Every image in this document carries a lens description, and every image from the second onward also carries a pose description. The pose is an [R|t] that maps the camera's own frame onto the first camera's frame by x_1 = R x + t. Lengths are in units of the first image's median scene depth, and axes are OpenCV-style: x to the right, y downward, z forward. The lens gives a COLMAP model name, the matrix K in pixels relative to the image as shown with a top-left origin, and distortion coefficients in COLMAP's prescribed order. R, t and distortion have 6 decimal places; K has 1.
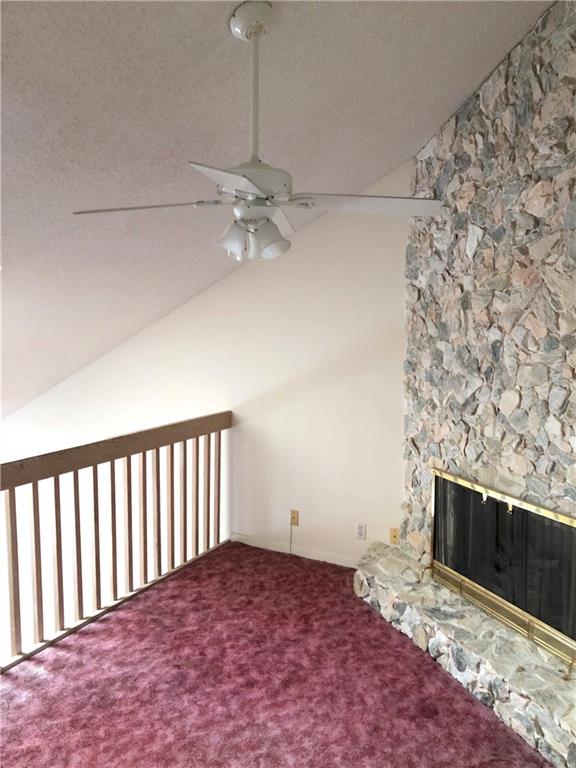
lens RADIAL K [[622.9, 0, 291.1], [0, 622.9, 386.0], [0, 0, 1]] dist [0.039115, -0.041067]
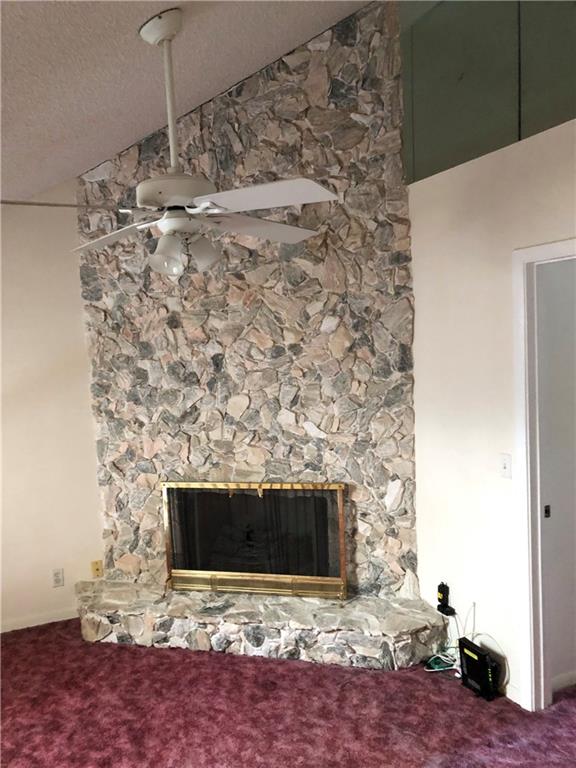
lens RADIAL K [[622.9, 0, 291.1], [0, 622.9, 386.0], [0, 0, 1]] dist [0.039115, -0.041067]
pose [[0.612462, -0.097834, 0.784423, -0.480714], [0.135140, 0.990662, 0.018042, -0.016960], [-0.778863, 0.094957, 0.619964, 0.197325]]
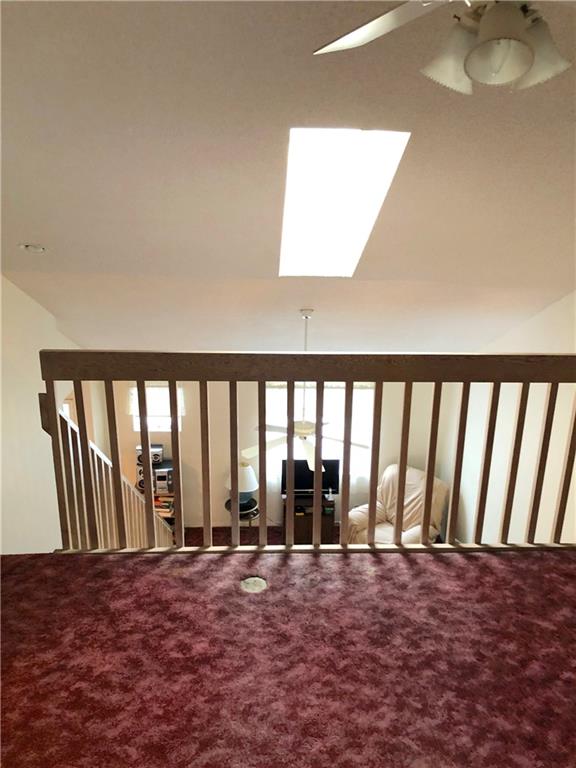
lens RADIAL K [[622.9, 0, 291.1], [0, 622.9, 386.0], [0, 0, 1]] dist [0.039115, -0.041067]
pose [[0.509799, 0.274925, -0.815182, 0.234387], [-0.111893, 0.960703, 0.254027, -0.050099], [0.852986, -0.038290, 0.520527, 0.378346]]
